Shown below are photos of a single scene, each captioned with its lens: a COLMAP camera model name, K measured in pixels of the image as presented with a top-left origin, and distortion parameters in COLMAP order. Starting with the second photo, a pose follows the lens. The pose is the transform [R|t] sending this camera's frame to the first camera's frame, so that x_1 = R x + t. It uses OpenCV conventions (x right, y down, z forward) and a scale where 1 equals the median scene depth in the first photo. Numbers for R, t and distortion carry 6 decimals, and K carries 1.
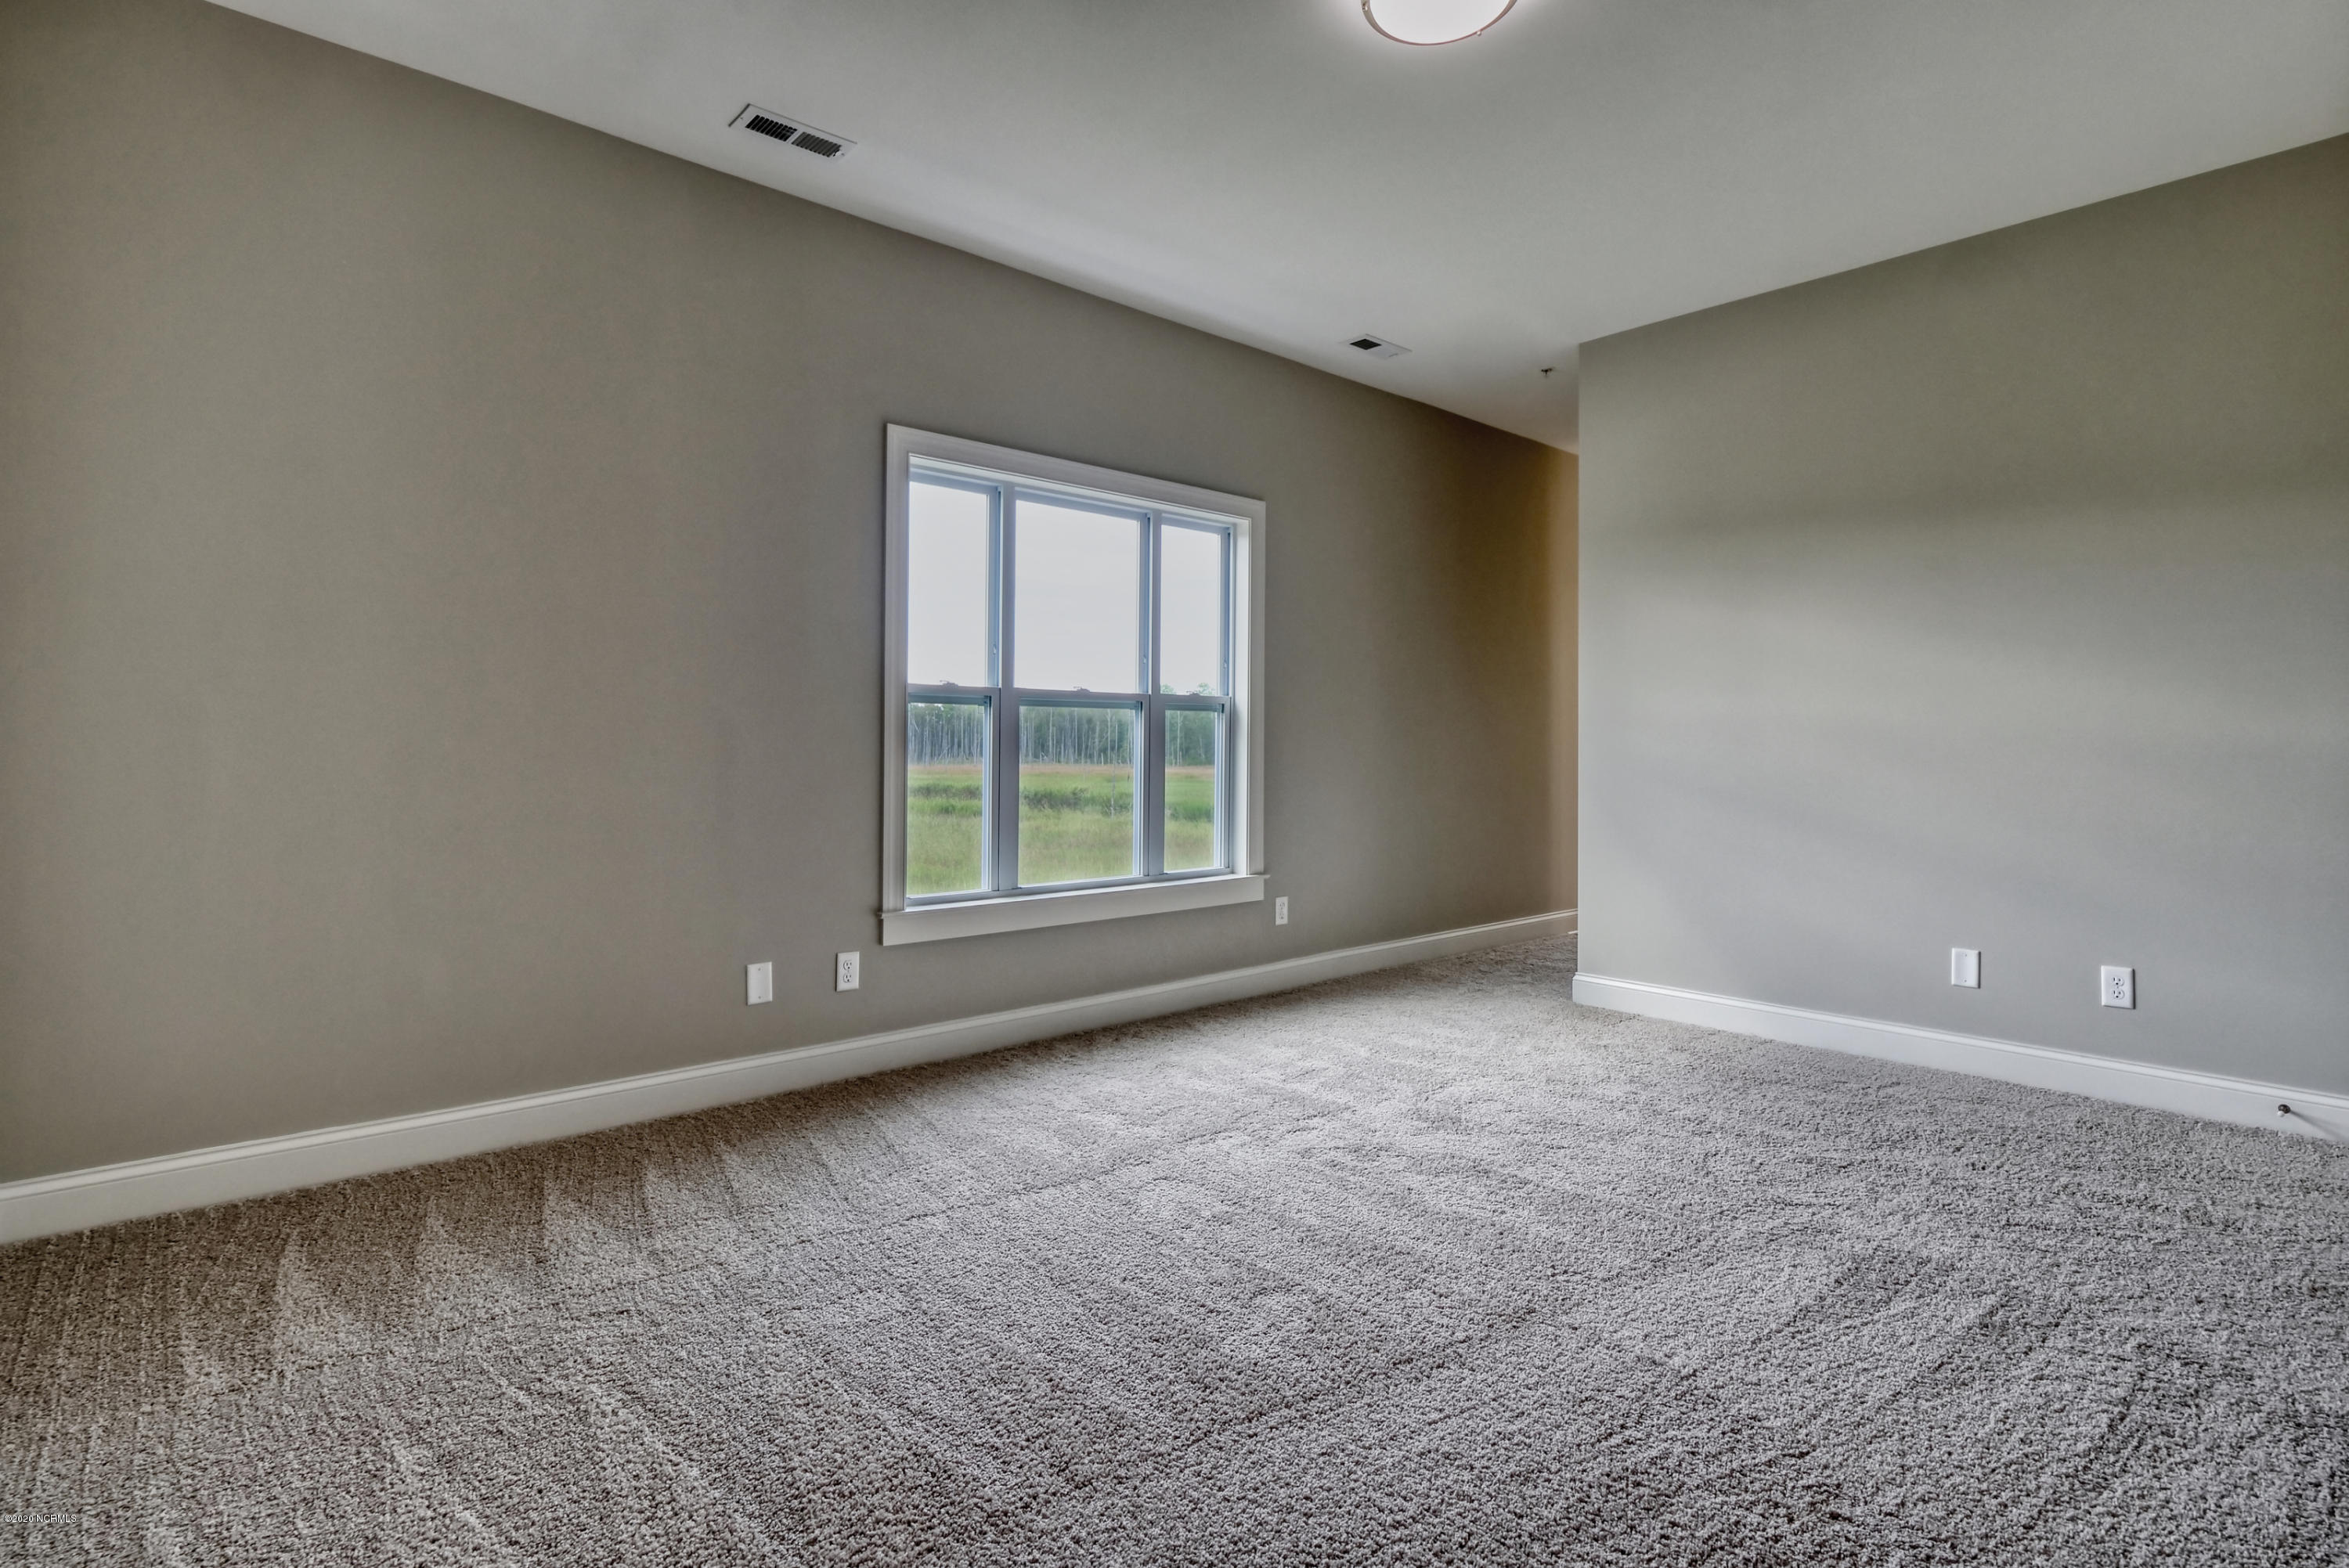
lens RADIAL K [[1140.3, 0, 1180.9], [0, 1140.3, 764.3], [0, 0, 1]] dist [-0.012729, -0.002303]
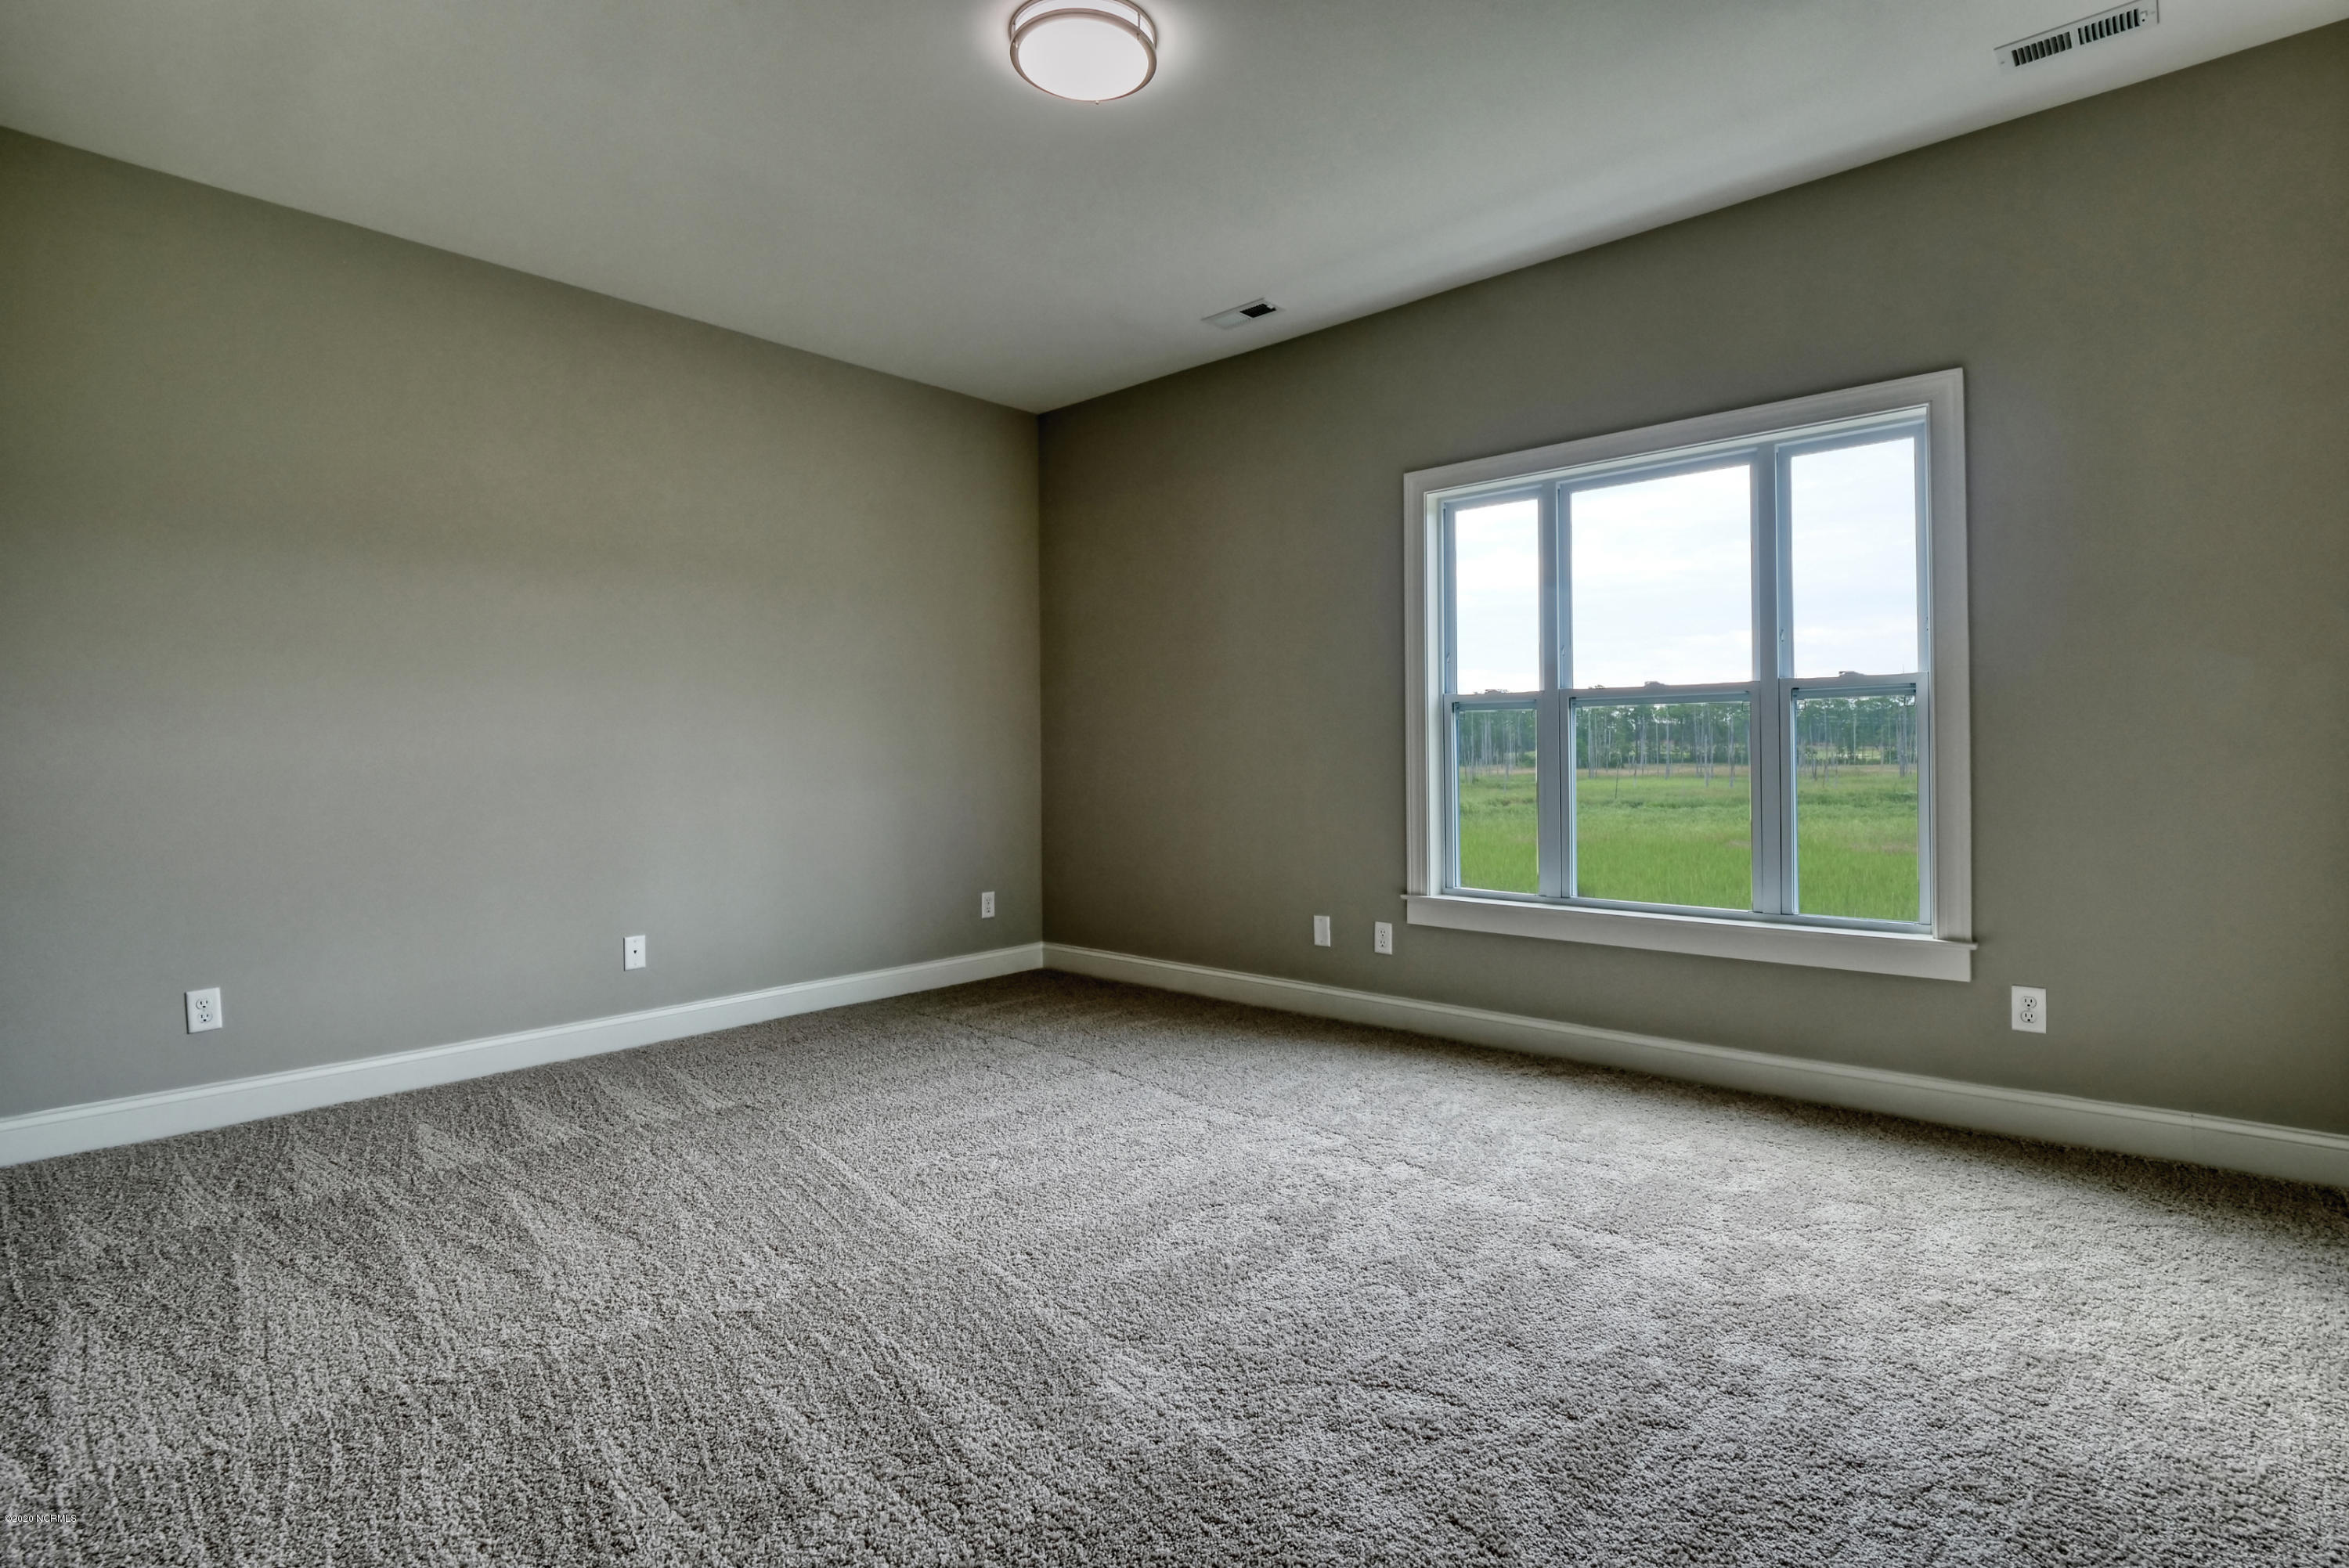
lens RADIAL K [[1140.3, 0, 1168.2], [0, 1140.3, 742.3], [0, 0, 1]] dist [-0.012729, -0.002303]
pose [[0.110710, -0.013947, -0.993755, 0.666405], [-0.004469, 0.999884, -0.014531, -0.005285], [0.993843, 0.006050, 0.110635, 0.480645]]
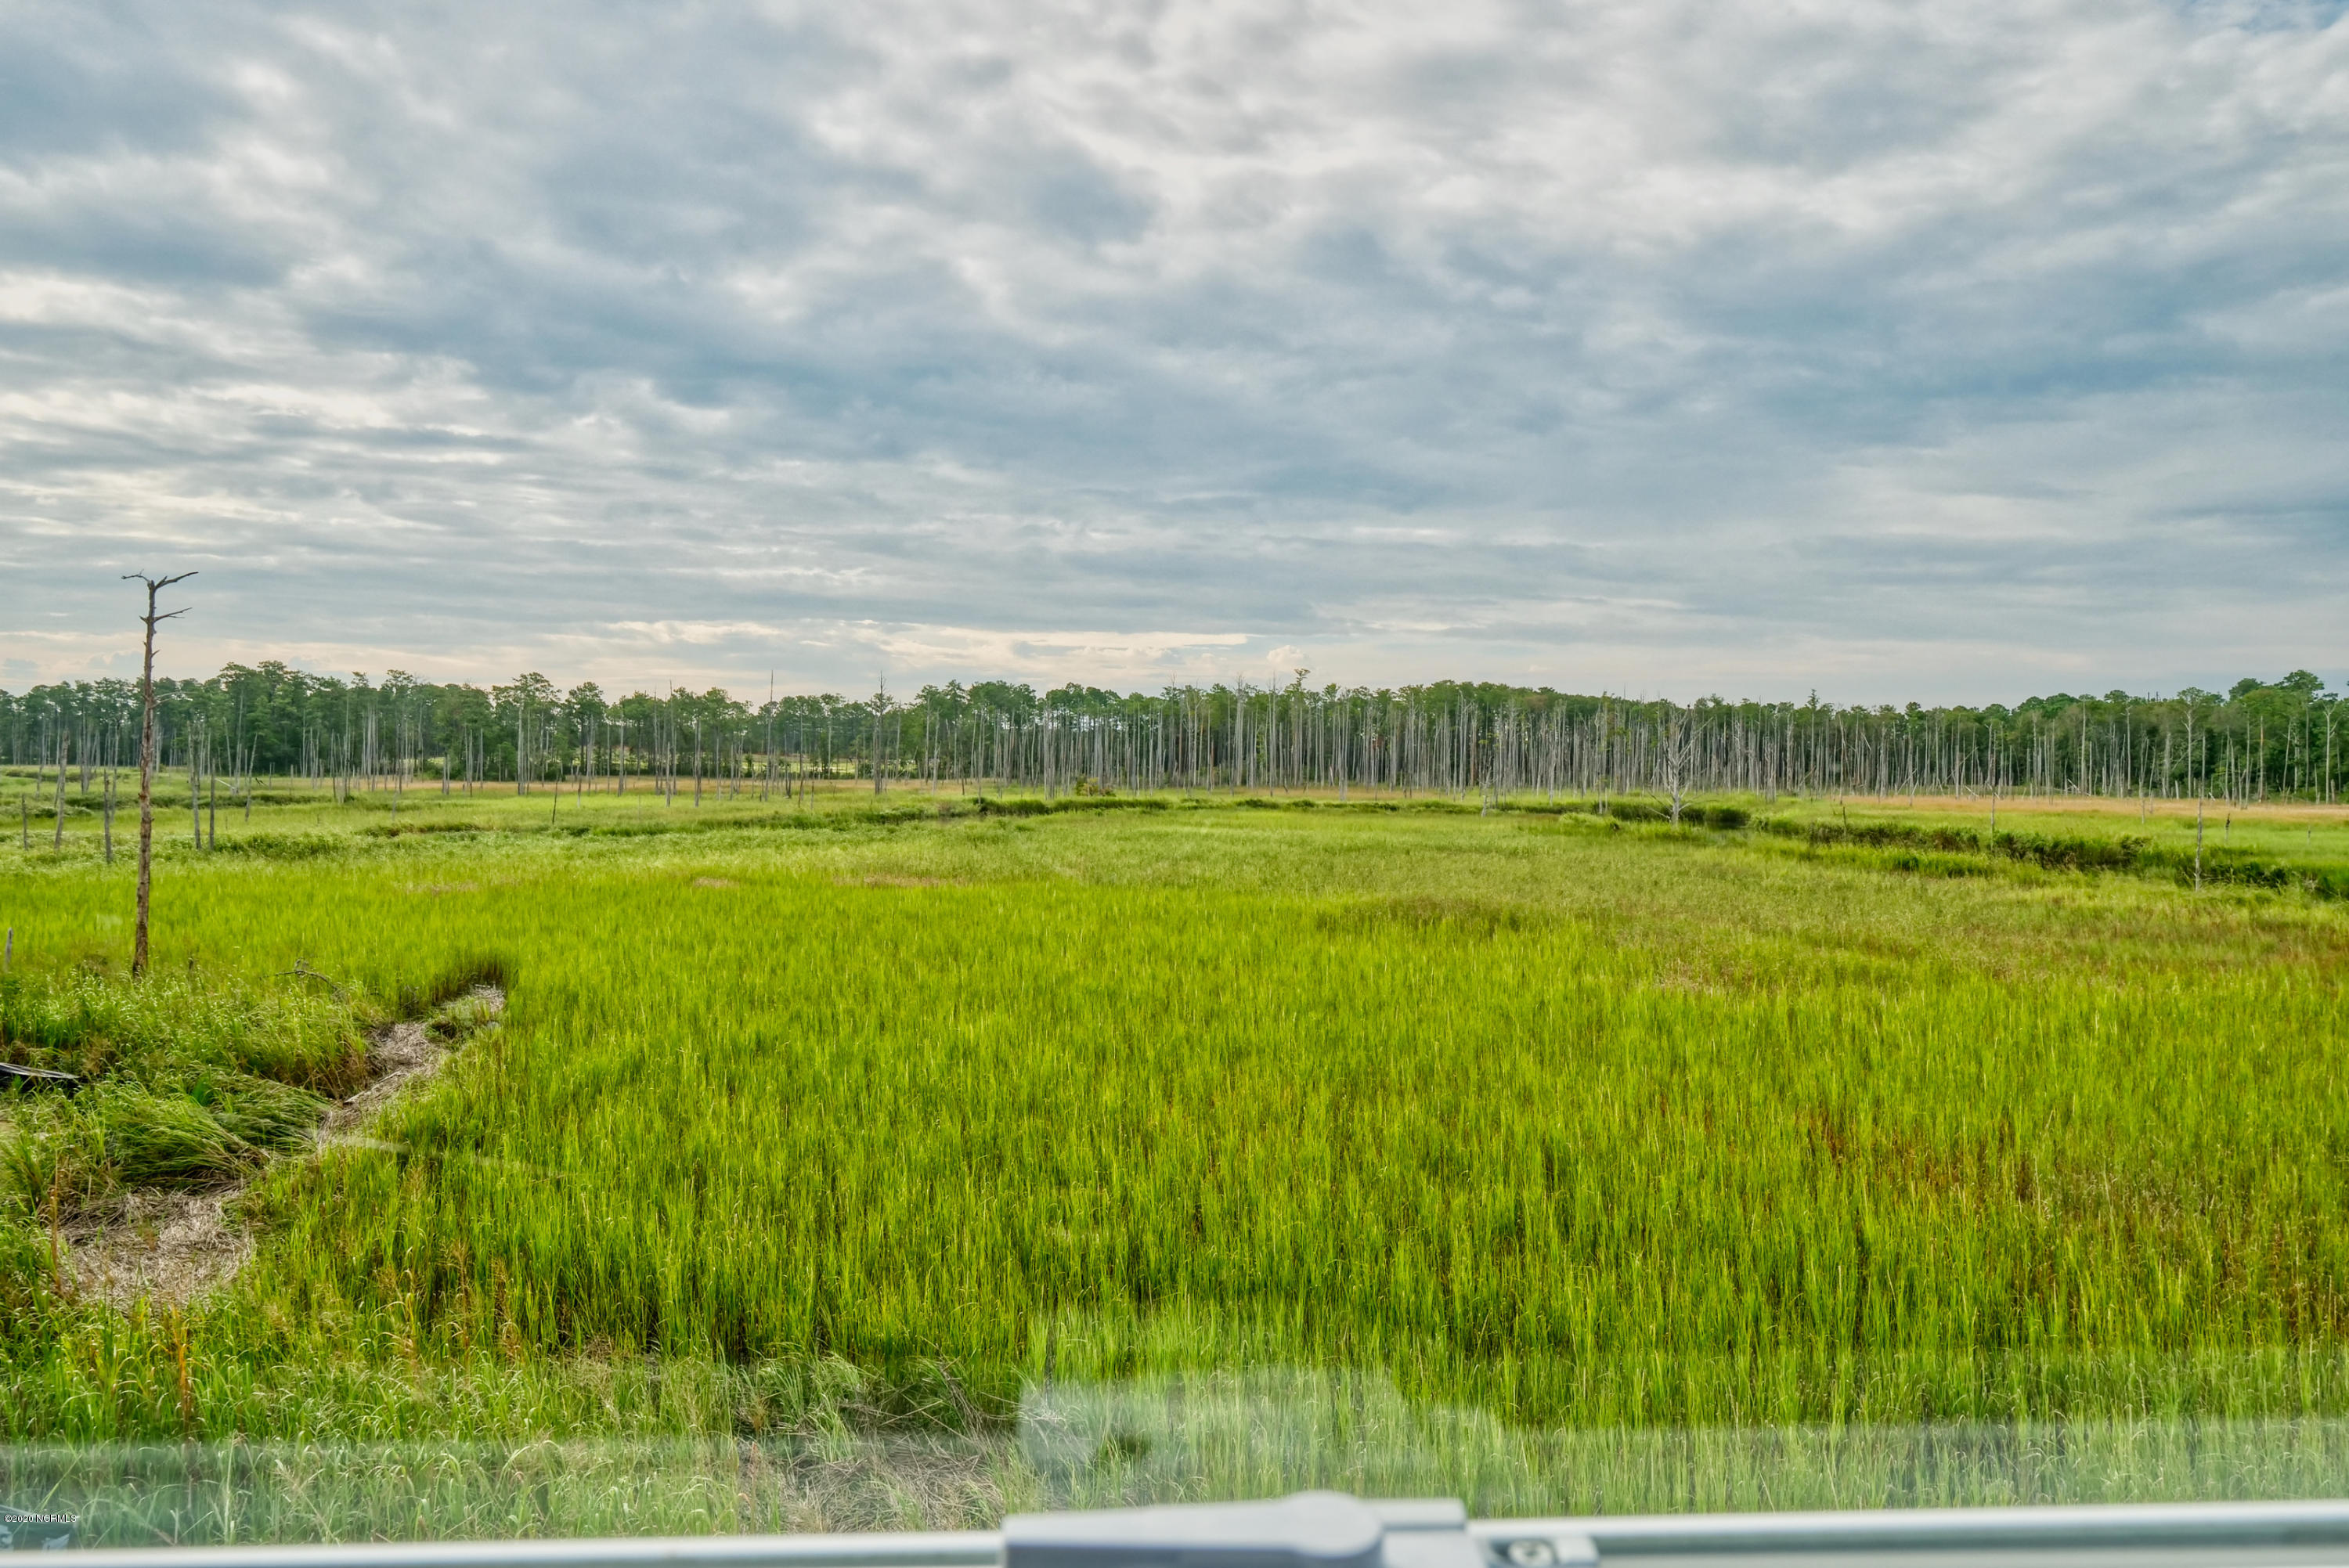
lens RADIAL K [[1441.0, 0, 1185.3], [0, 1441.0, 748.5], [0, 0, 1]] dist [-0.003895, -0.004738]
pose [[0.782194, -0.001384, -0.623033, -0.069053], [-0.016300, 0.999610, -0.022686, -0.070370], [0.622821, 0.027900, 0.781866, 0.875253]]
